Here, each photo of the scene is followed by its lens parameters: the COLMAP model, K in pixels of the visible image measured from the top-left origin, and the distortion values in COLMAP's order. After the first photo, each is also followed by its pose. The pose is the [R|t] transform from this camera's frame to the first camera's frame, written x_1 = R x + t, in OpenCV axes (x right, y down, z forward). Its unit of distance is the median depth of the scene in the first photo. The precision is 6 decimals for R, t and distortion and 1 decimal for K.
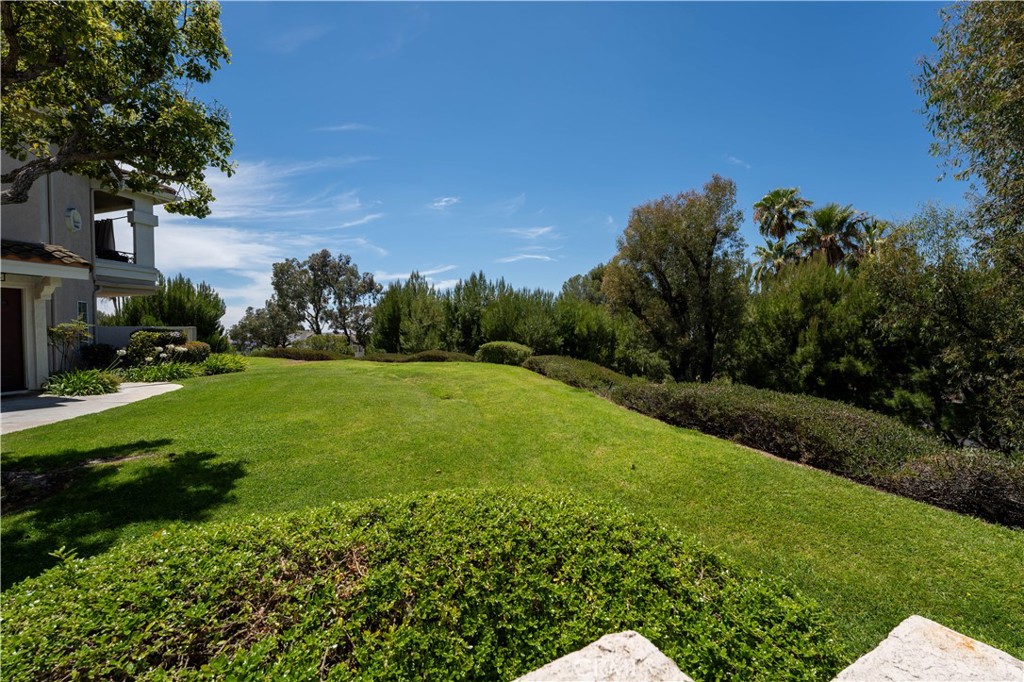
lens RADIAL K [[408.5, 0, 509.6], [0, 408.5, 343.3], [0, 0, 1]] dist [-0.000973, 0.000367]
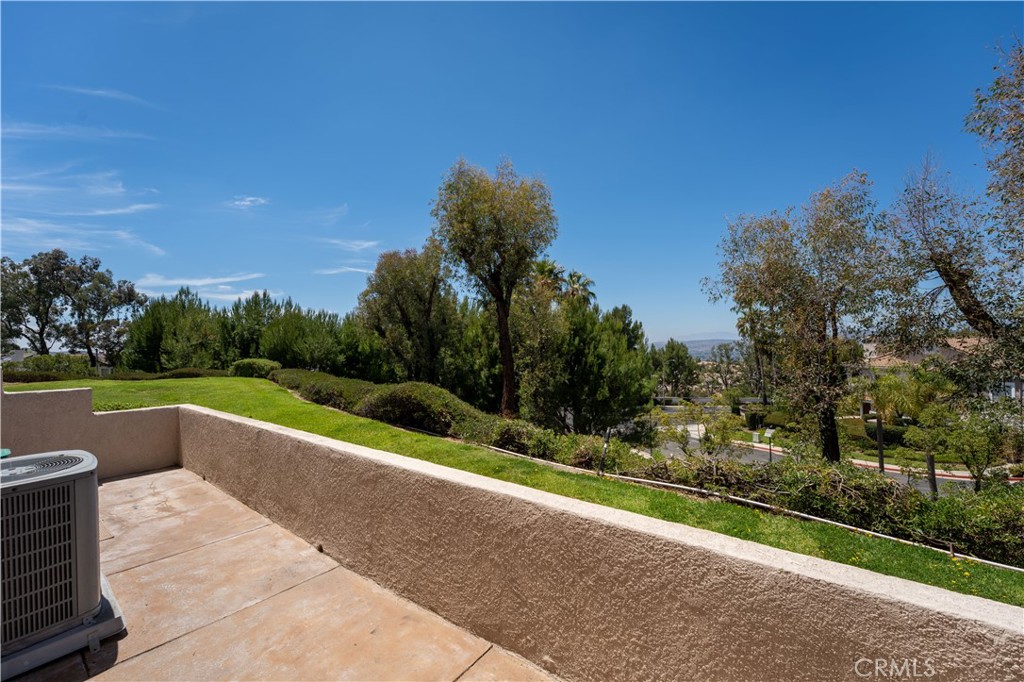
lens RADIAL K [[408.5, 0, 509.4], [0, 408.5, 337.5], [0, 0, 1]] dist [-0.000973, 0.000367]
pose [[0.915922, 0.006197, 0.401308, 0.050055], [0.016359, 0.998473, -0.052755, 0.002444], [-0.401022, 0.054884, 0.914423, -0.105274]]
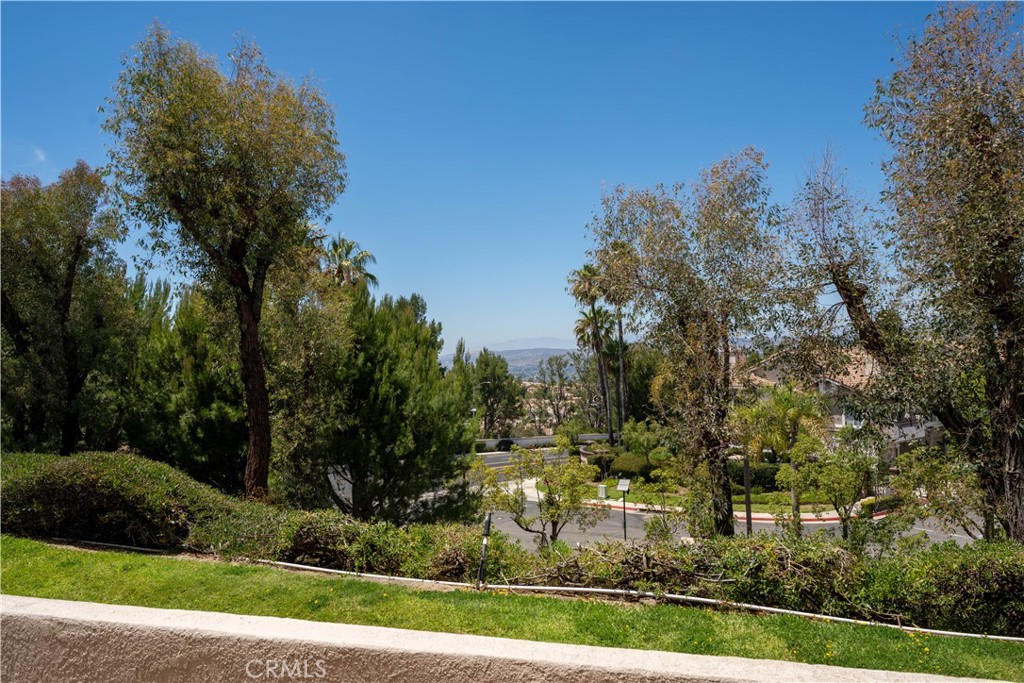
lens RADIAL K [[680.9, 0, 505.0], [0, 680.9, 337.6], [0, 0, 1]] dist [-0.002264, 0.004762]
pose [[0.675342, 0.015905, 0.737333, 0.035918], [0.034021, 0.998031, -0.052689, -0.001823], [-0.736719, 0.060668, 0.673472, -0.099602]]
